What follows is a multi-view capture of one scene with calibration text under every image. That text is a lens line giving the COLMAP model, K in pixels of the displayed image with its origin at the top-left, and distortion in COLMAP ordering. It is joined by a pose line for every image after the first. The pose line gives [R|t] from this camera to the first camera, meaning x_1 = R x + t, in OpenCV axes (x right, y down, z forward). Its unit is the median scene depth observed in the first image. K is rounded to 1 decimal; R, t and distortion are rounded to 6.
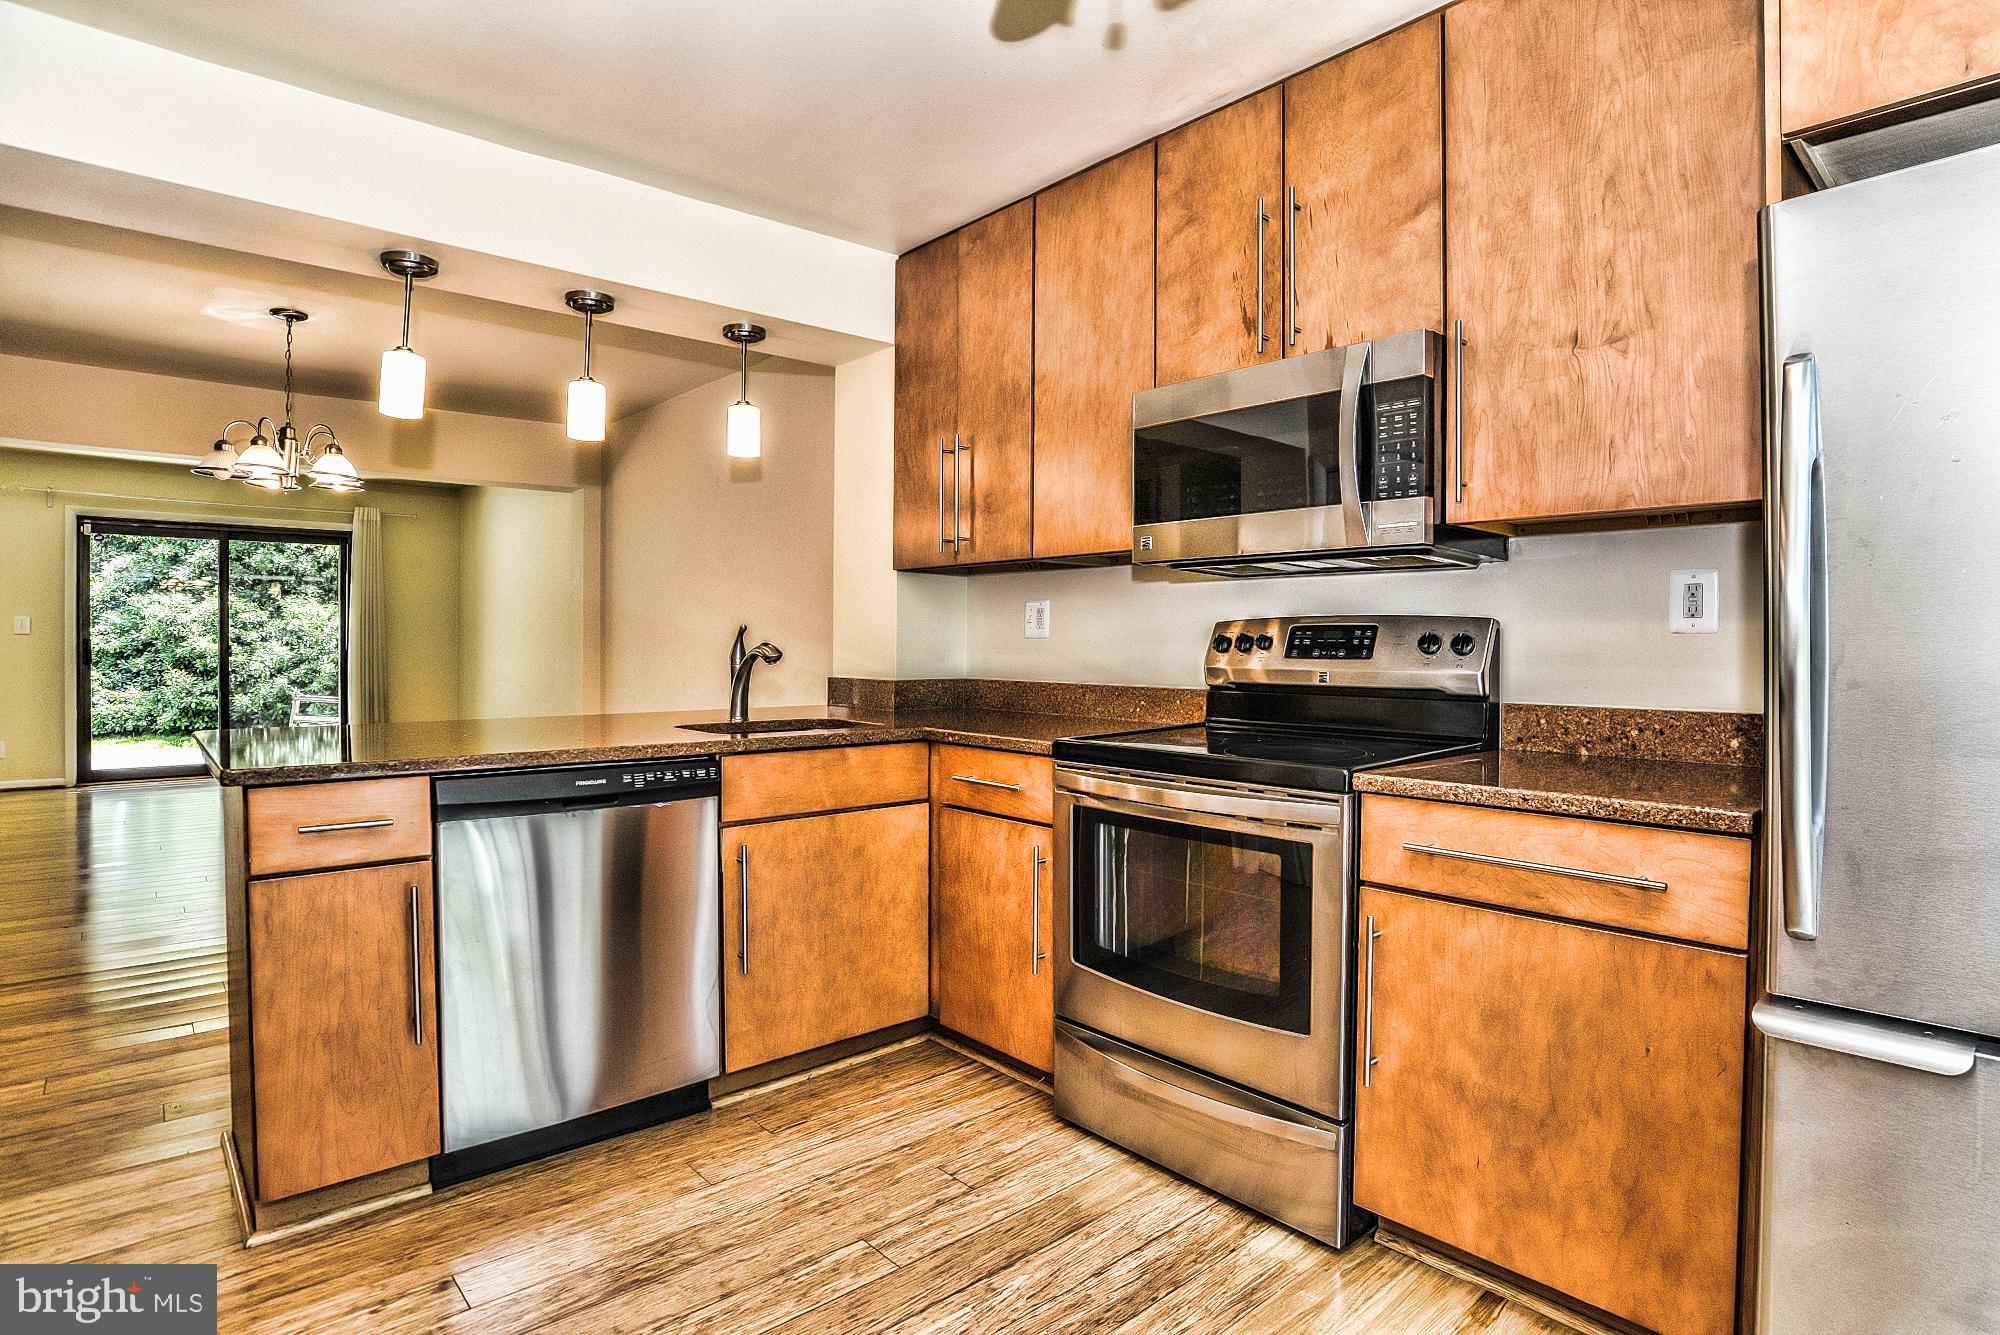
lens RADIAL K [[1035.6, 0, 1055.1], [0, 1035.6, 659.3], [0, 0, 1]] dist [-0.059573, 0.012174]
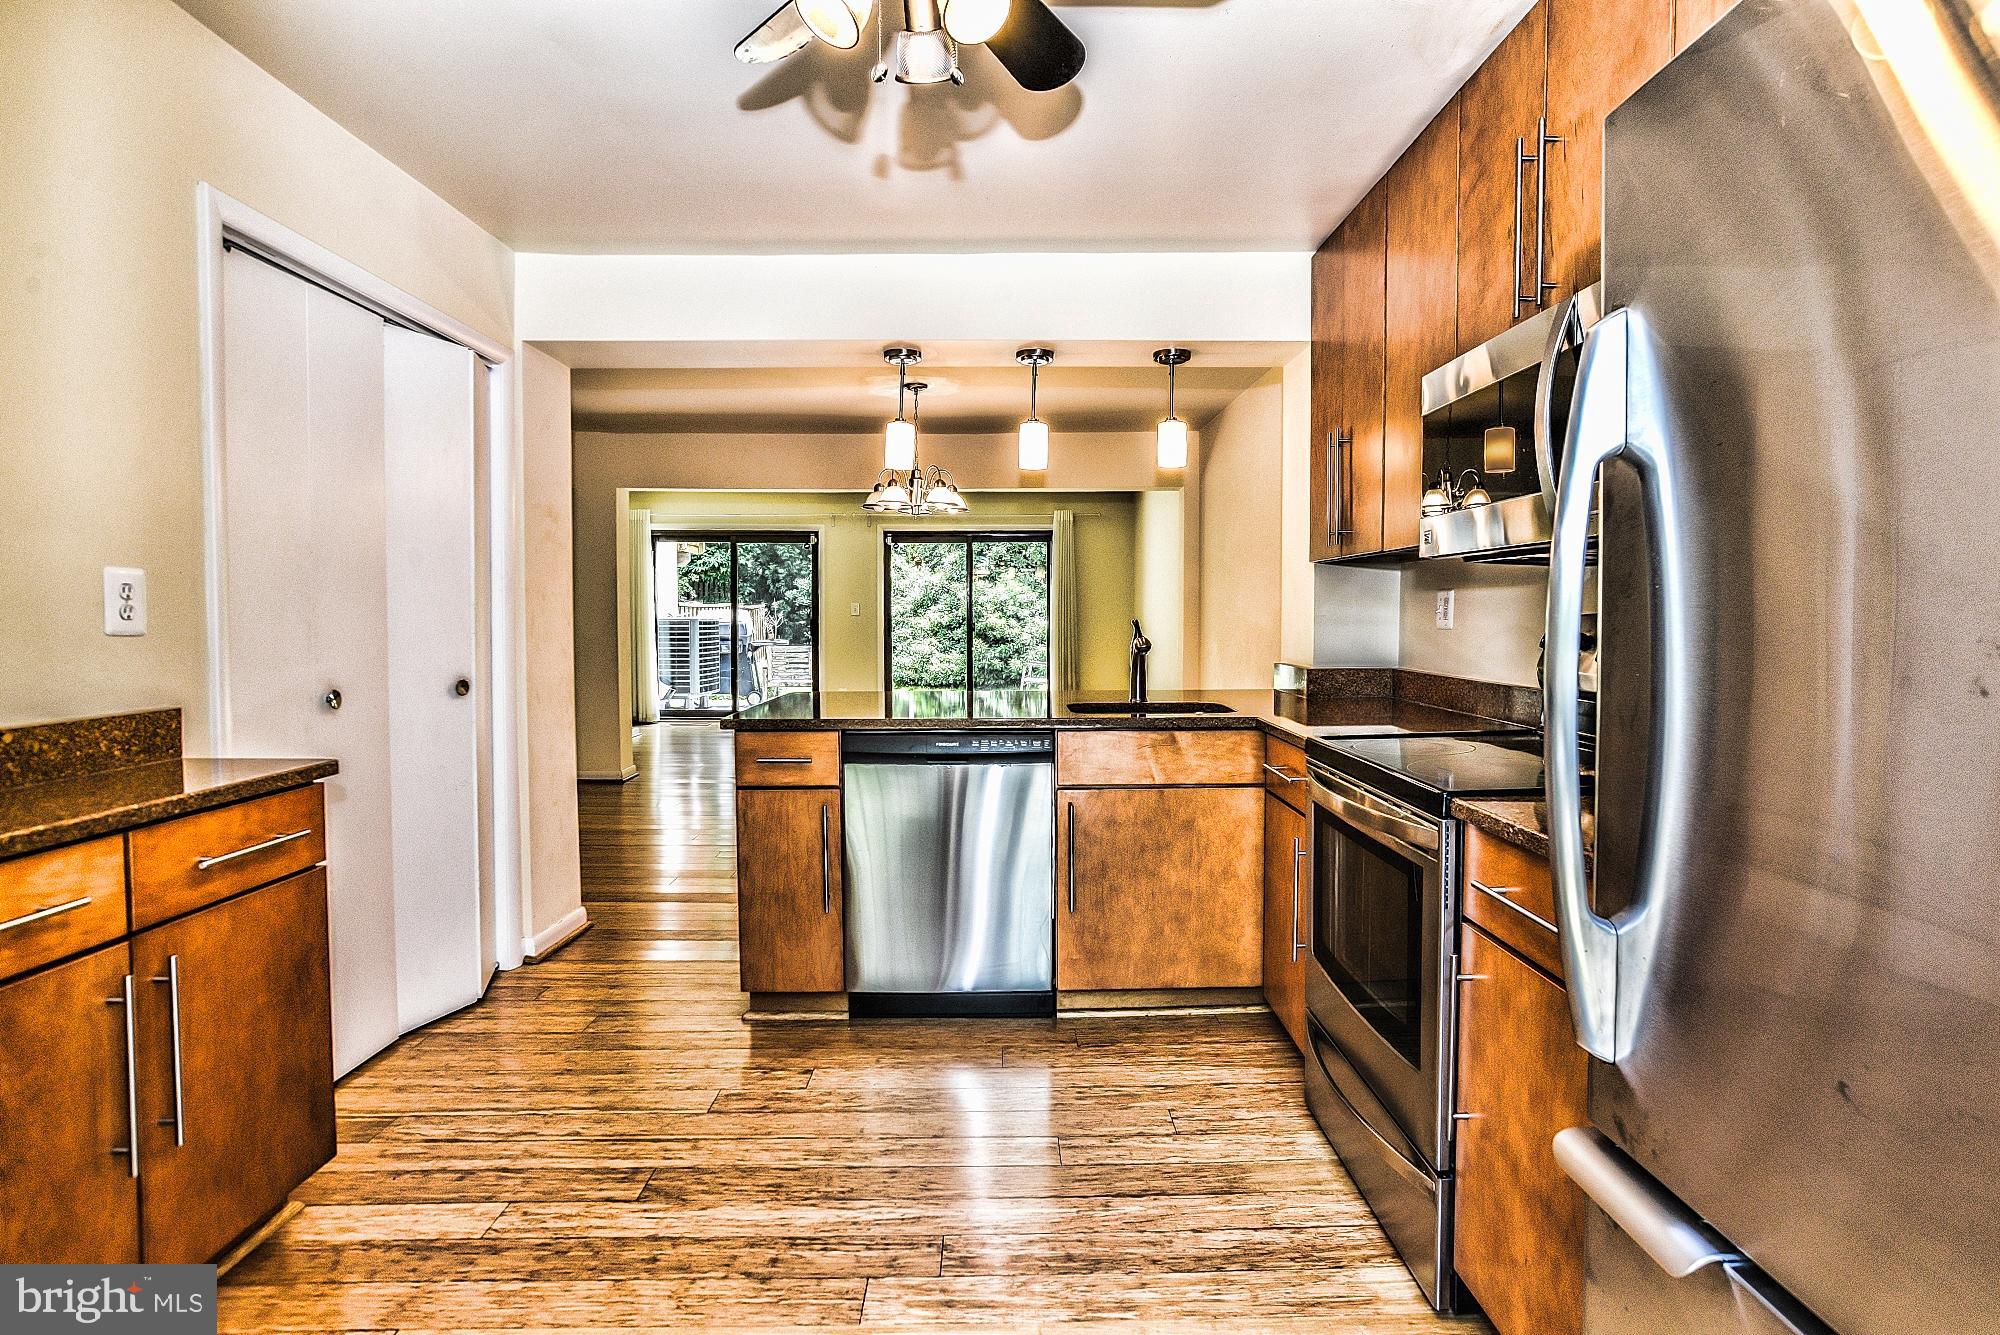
lens RADIAL K [[1035.6, 0, 1029.3], [0, 1035.6, 665.5], [0, 0, 1]] dist [-0.059573, 0.012174]
pose [[0.750143, 0.028315, -0.660669, 0.444696], [-0.005346, 0.999310, 0.036759, -0.027107], [0.661254, -0.024043, 0.749777, 0.059319]]
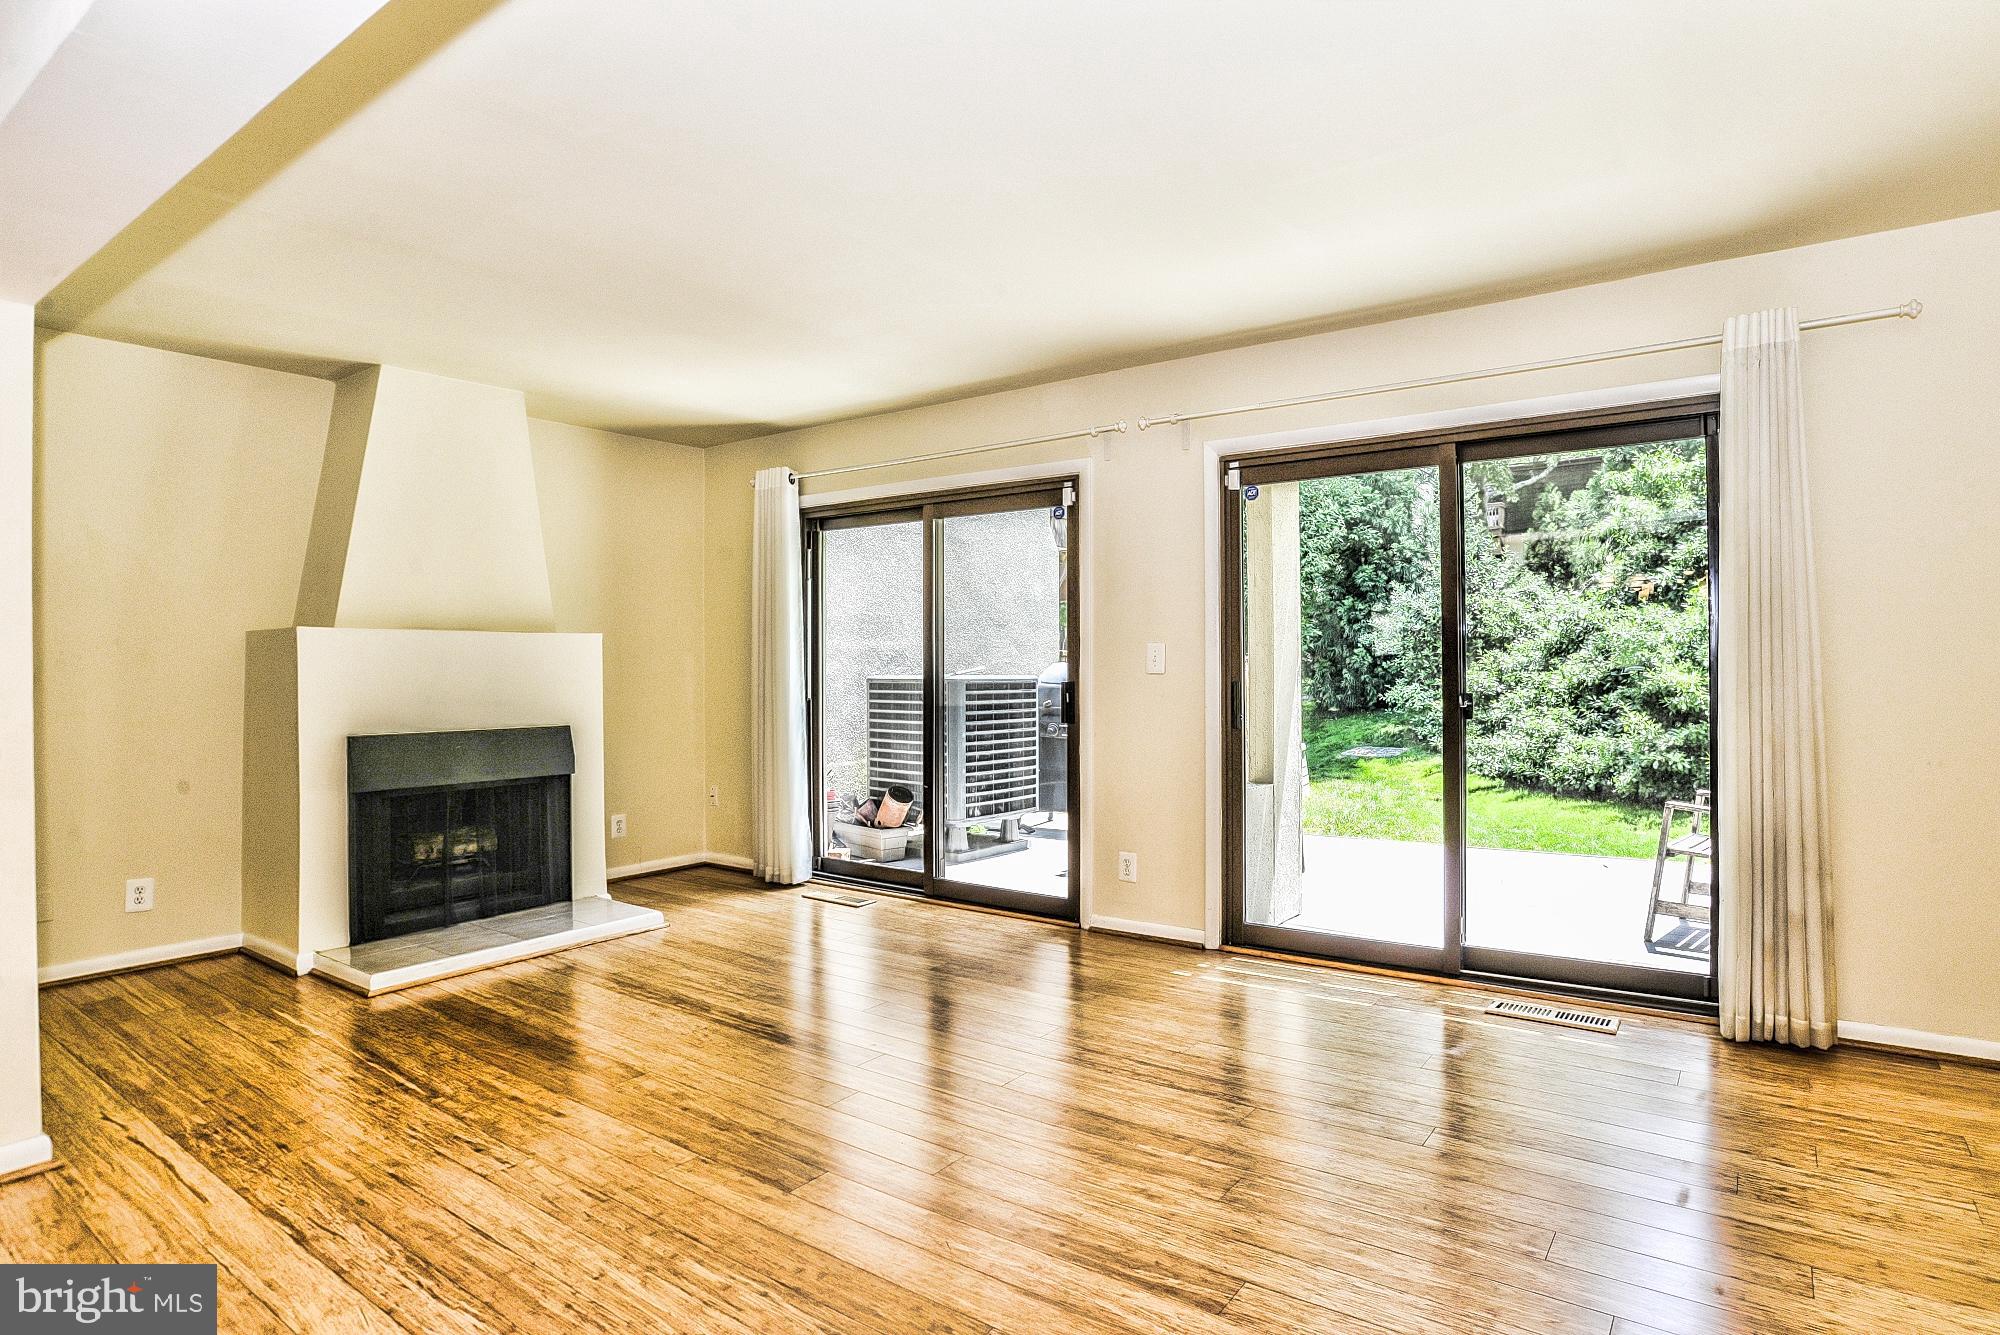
lens RADIAL K [[1082.2, 0, 1001.7], [0, 1082.2, 659.7], [0, 0, 1]] dist [-0.046303, 0.004717]
pose [[0.174609, -0.016816, -0.984494, -1.203210], [-0.008042, 0.999796, -0.018504, -0.047335], [0.984605, 0.011148, 0.174439, 2.320757]]
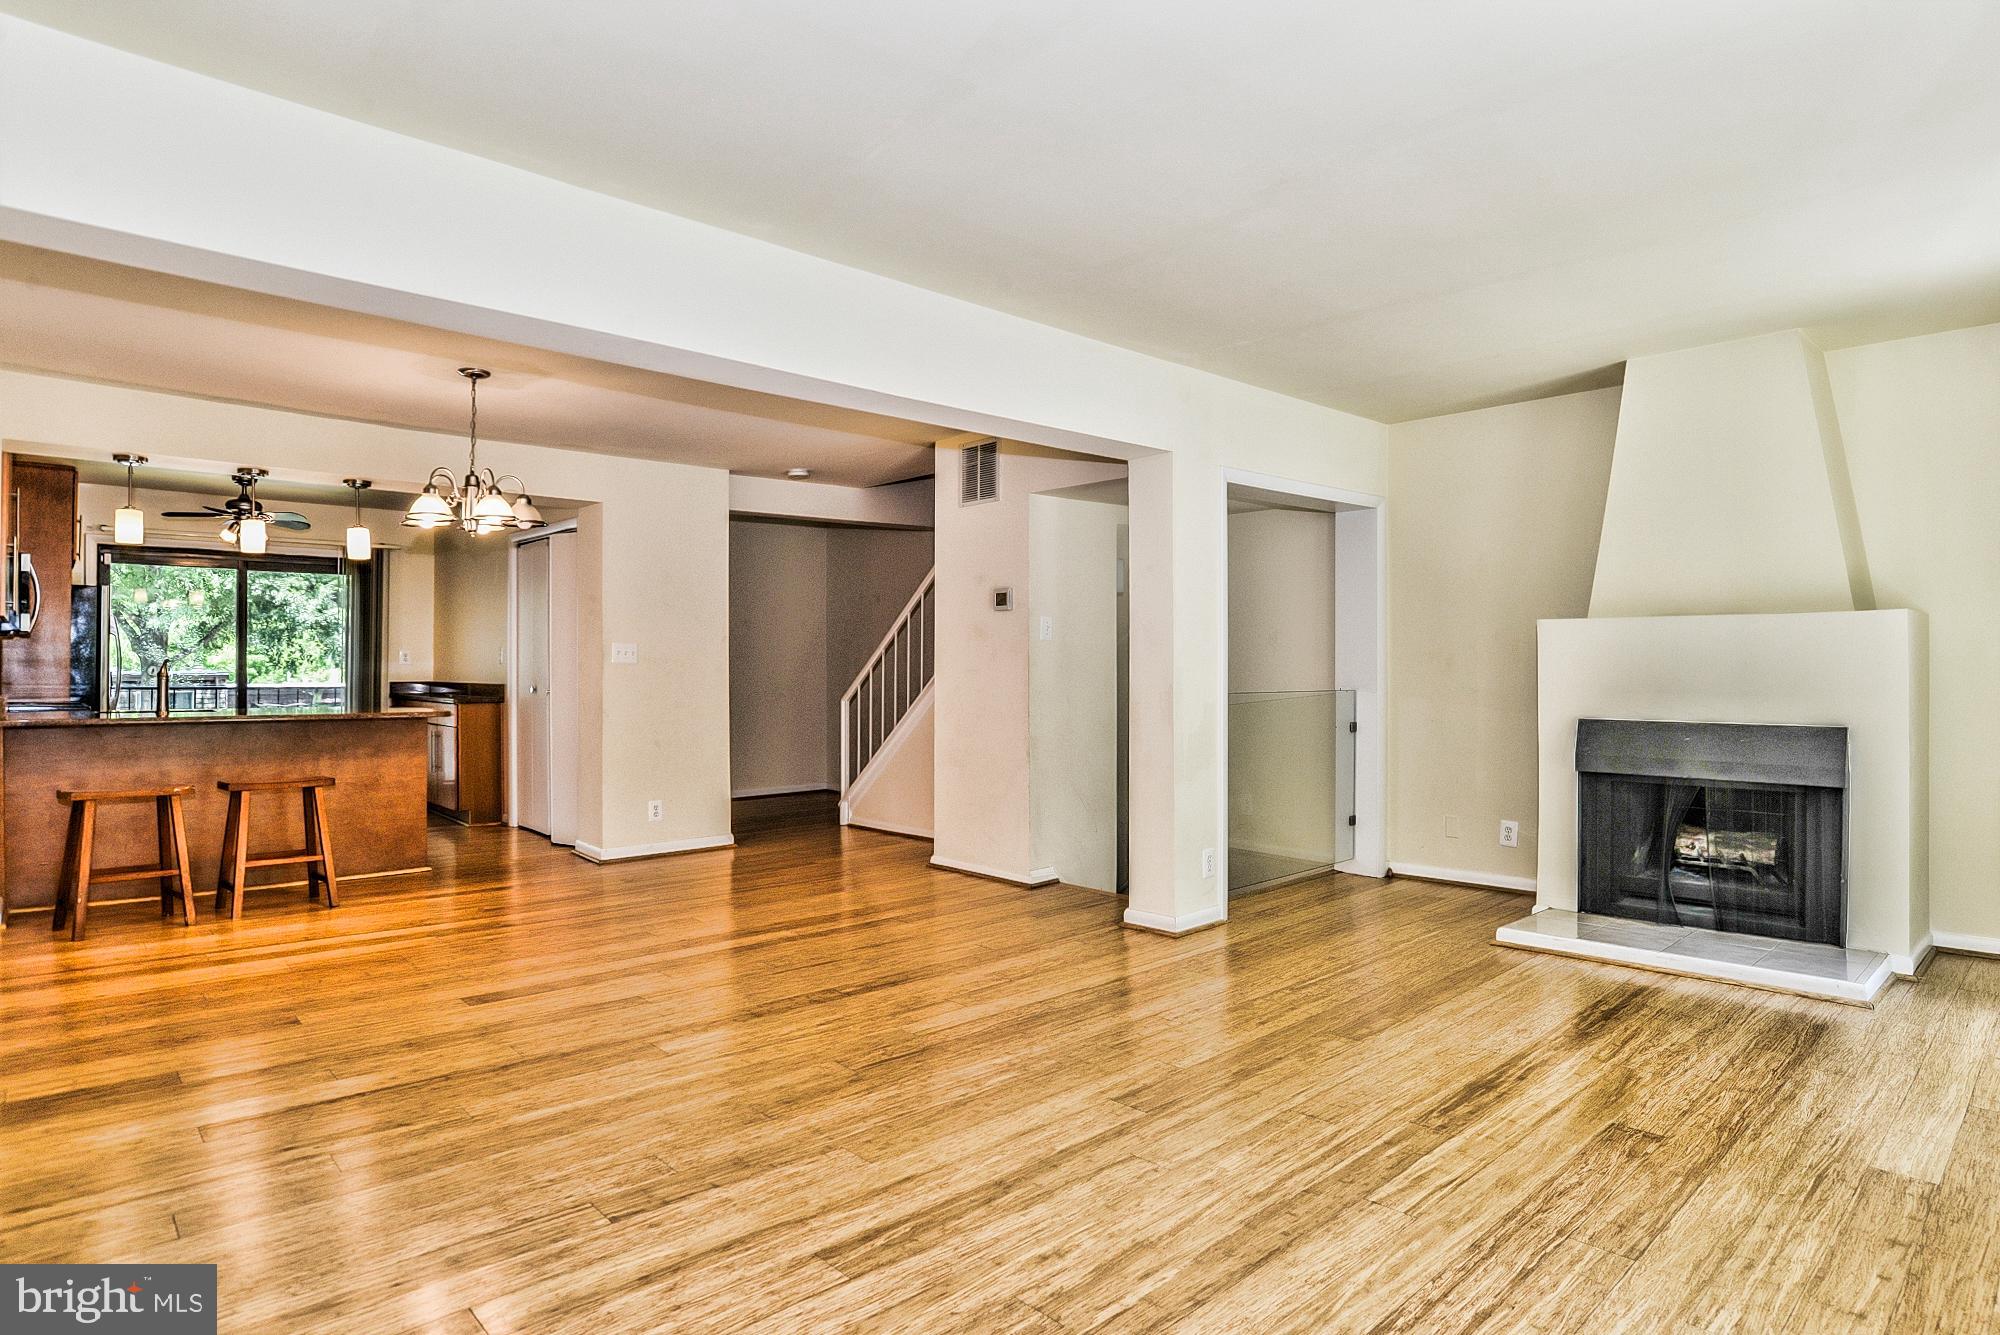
lens RADIAL K [[1082.2, 0, 1028.1], [0, 1082.2, 663.6], [0, 0, 1]] dist [-0.046303, 0.004717]
pose [[-0.999952, -0.009795, 0.000501, -2.240809], [-0.009788, 0.999873, 0.012538, -0.058212], [-0.000624, 0.012532, -0.999921, 3.604253]]
